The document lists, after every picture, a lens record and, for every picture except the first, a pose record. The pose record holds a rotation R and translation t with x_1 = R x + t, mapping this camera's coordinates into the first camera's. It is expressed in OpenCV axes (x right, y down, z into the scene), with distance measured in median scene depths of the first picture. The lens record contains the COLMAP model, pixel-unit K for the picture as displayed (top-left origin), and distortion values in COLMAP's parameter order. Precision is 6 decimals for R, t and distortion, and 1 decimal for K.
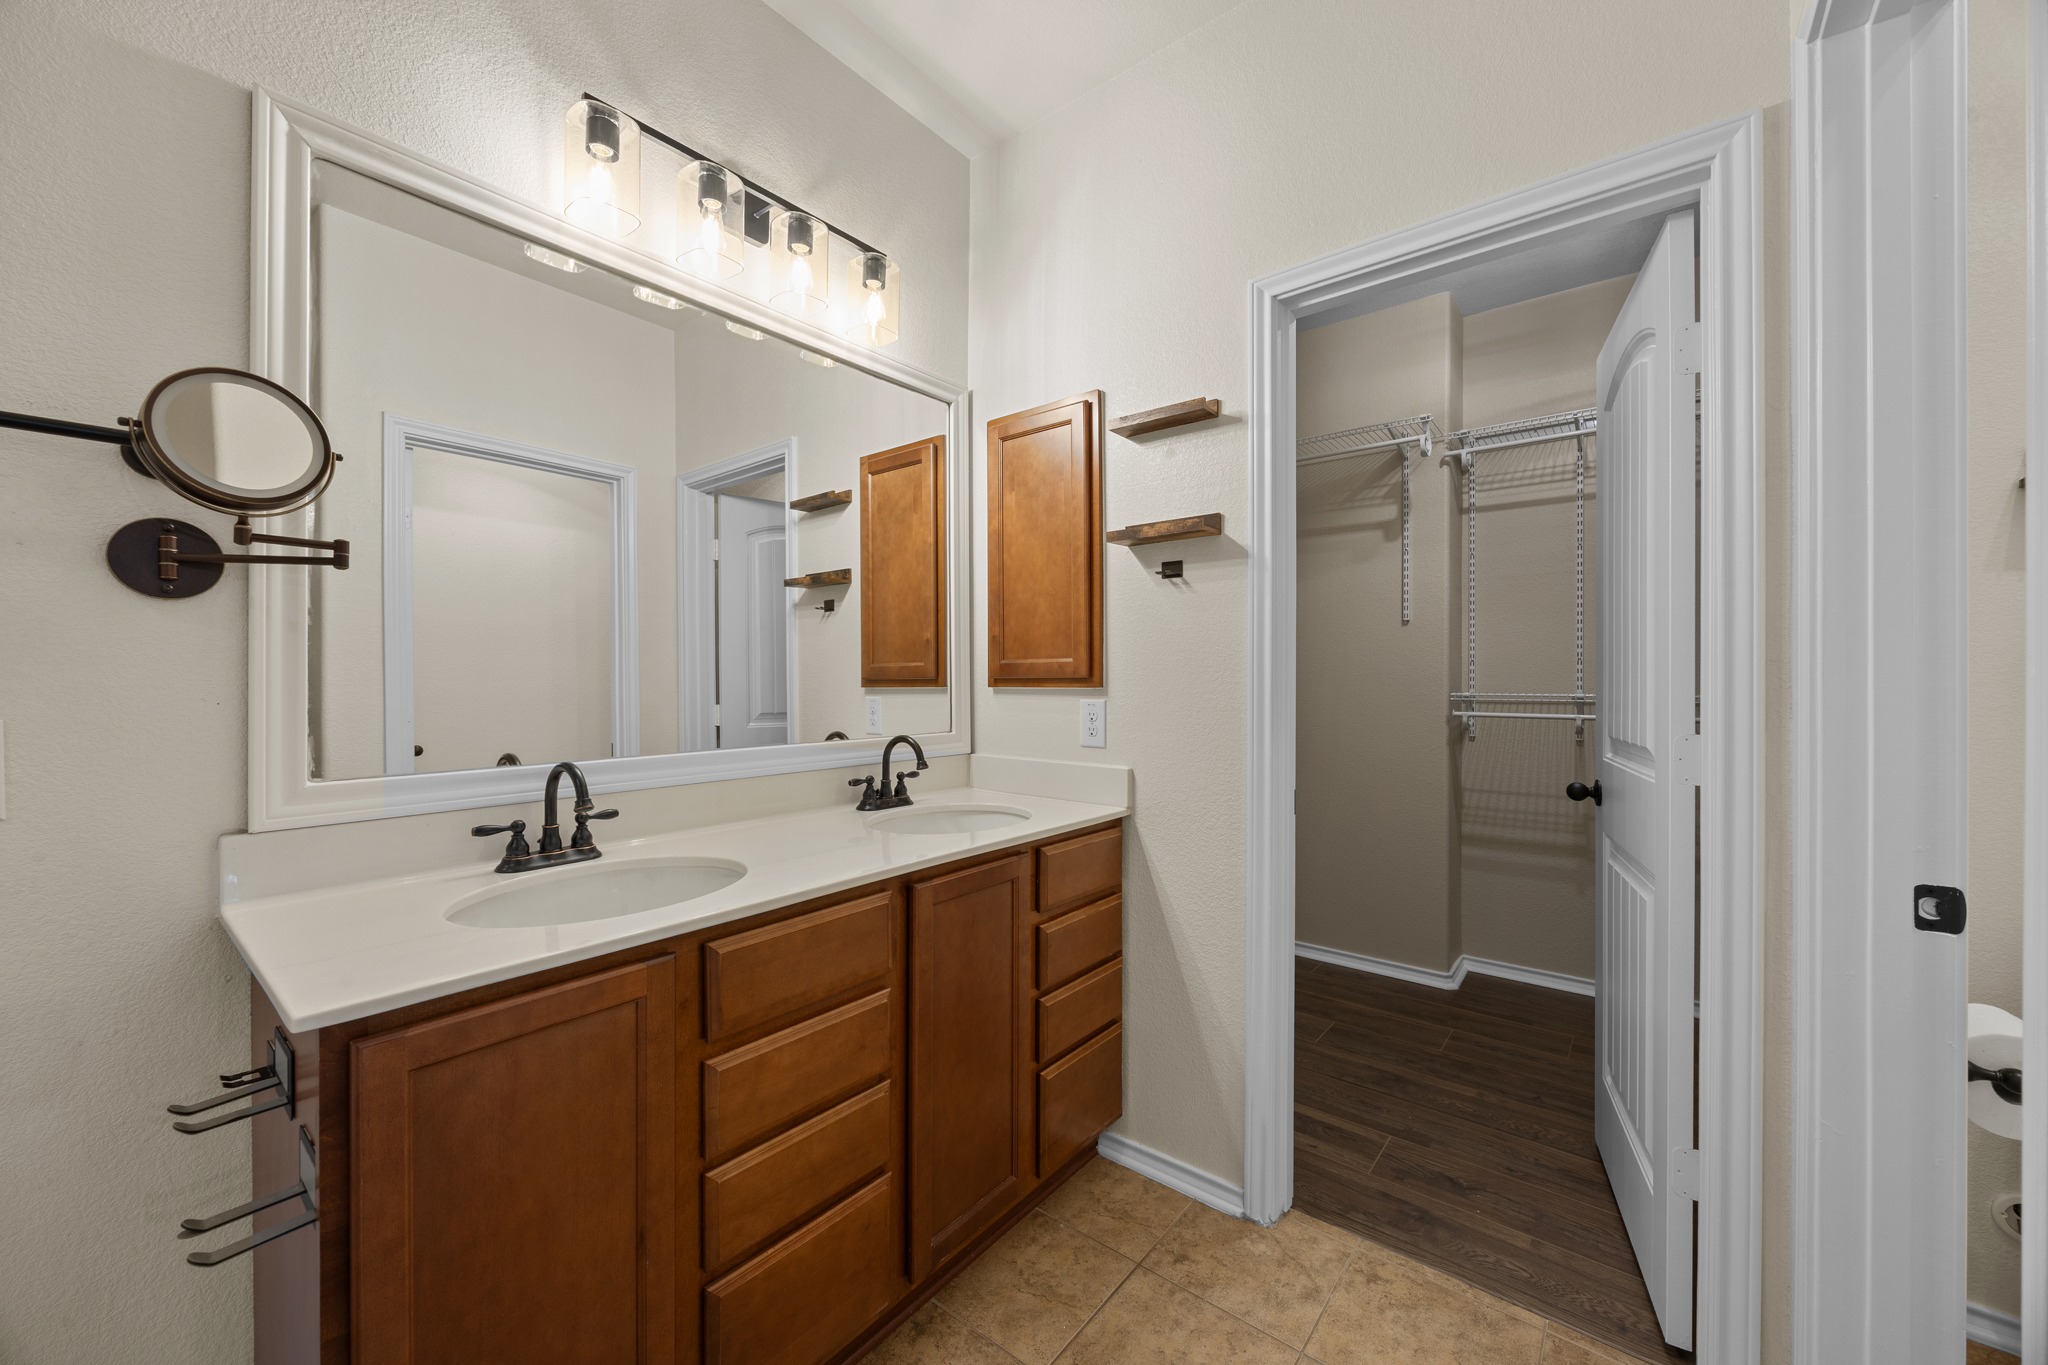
lens RADIAL K [[773.1, 0, 1016.5], [0, 773.1, 679.8], [0, 0, 1]] dist [-0.002861, 0.000118]
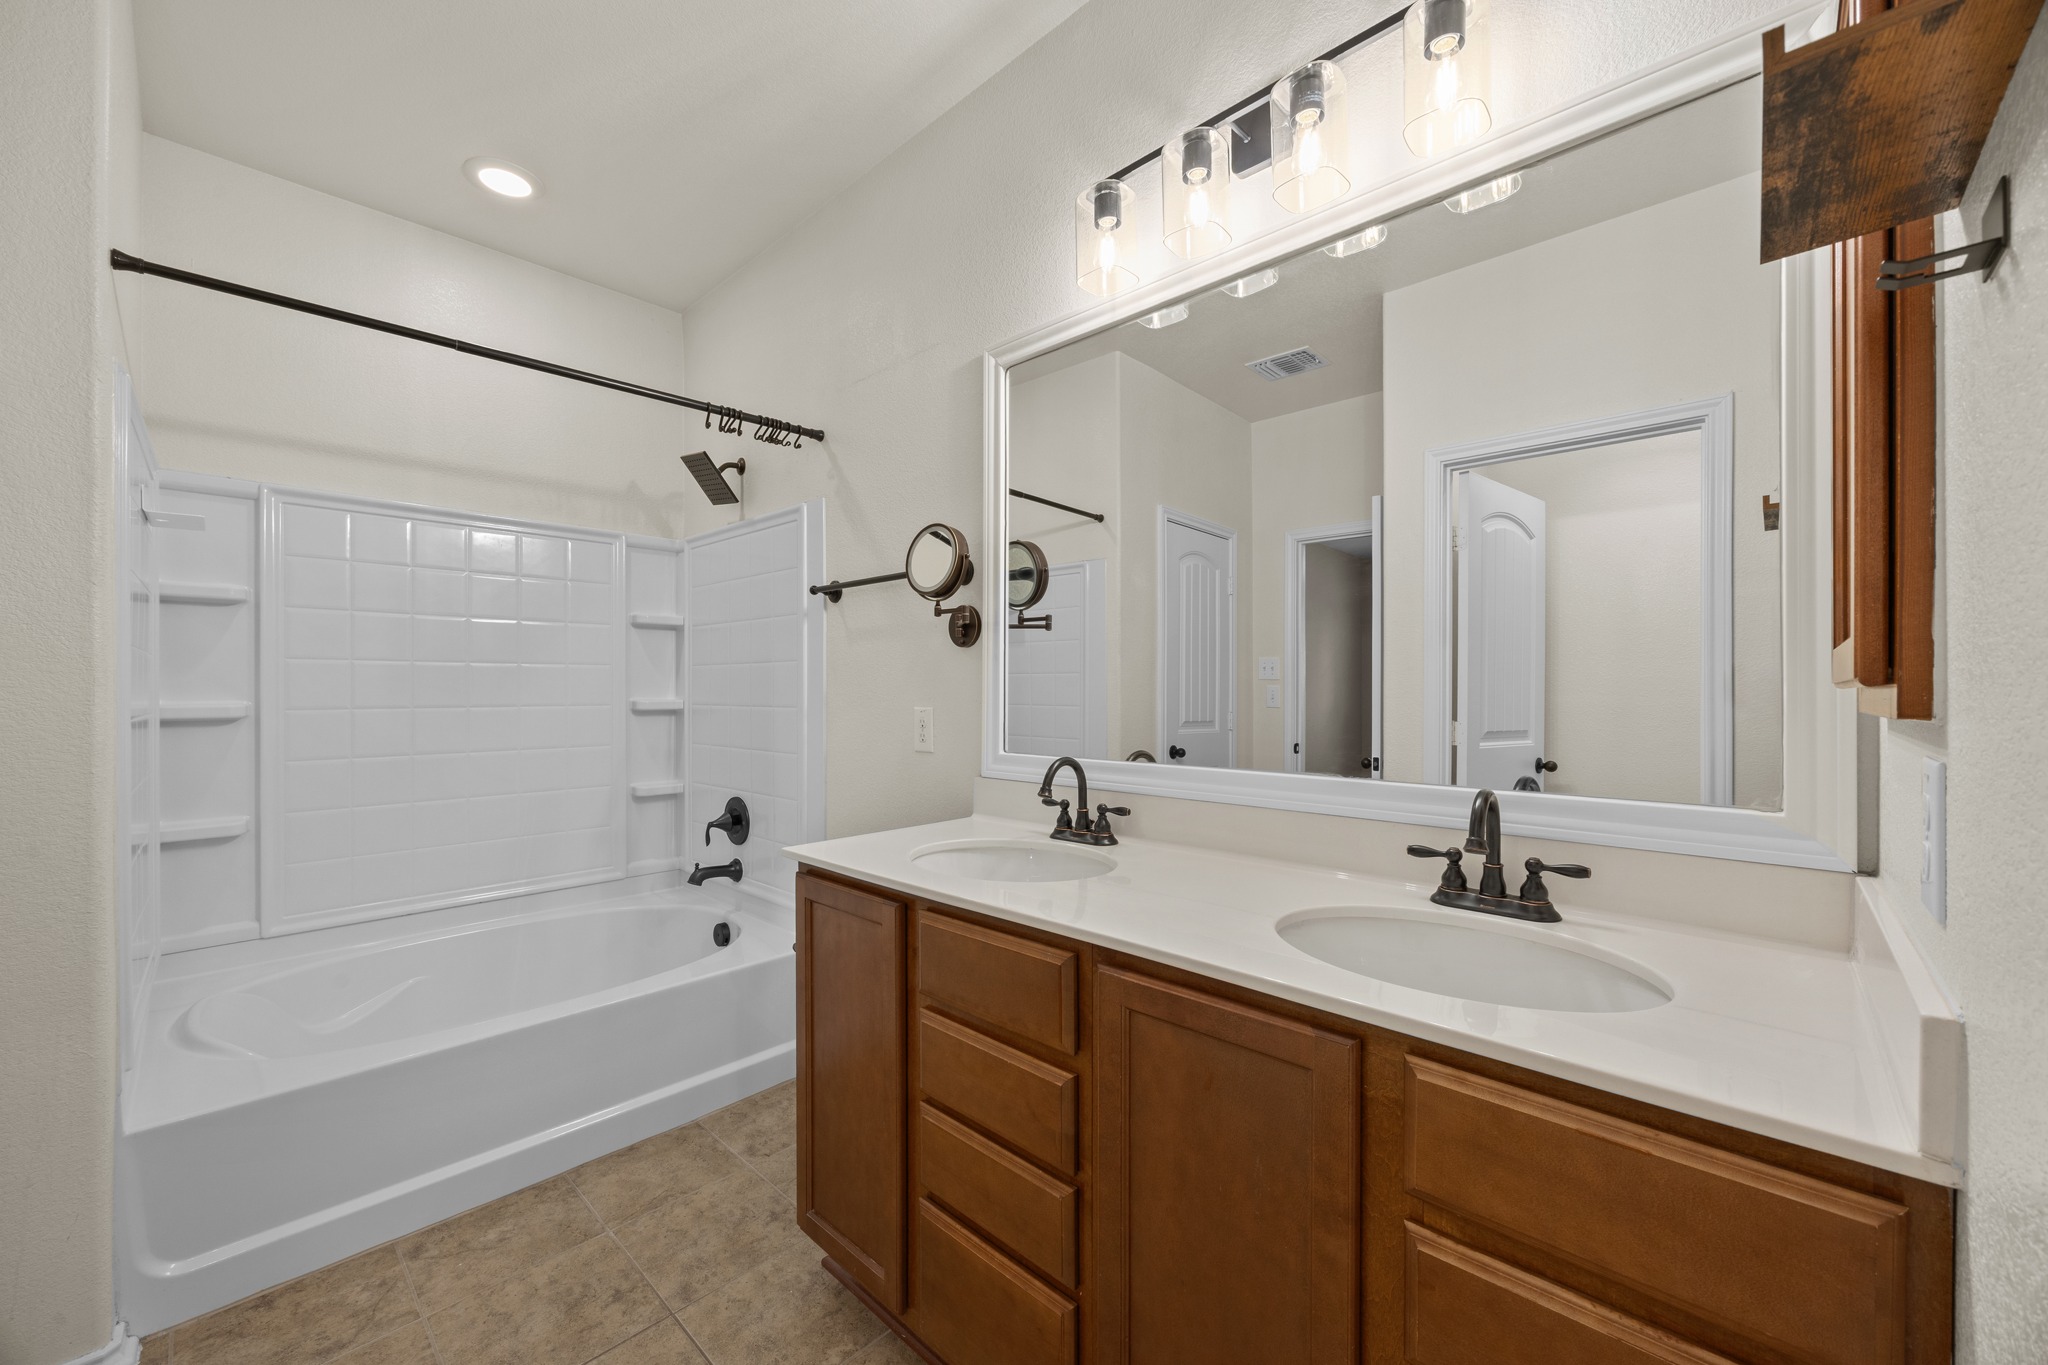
lens RADIAL K [[863.5, 0, 1024.0], [0, 863.5, 682.5], [0, 0, 1]] dist [0.001053, 0.000147]
pose [[-0.135246, -0.019054, -0.990629, 0.726186], [-0.010382, 0.999787, -0.017812, 0.015085], [0.990758, 0.007876, -0.135415, 1.056099]]
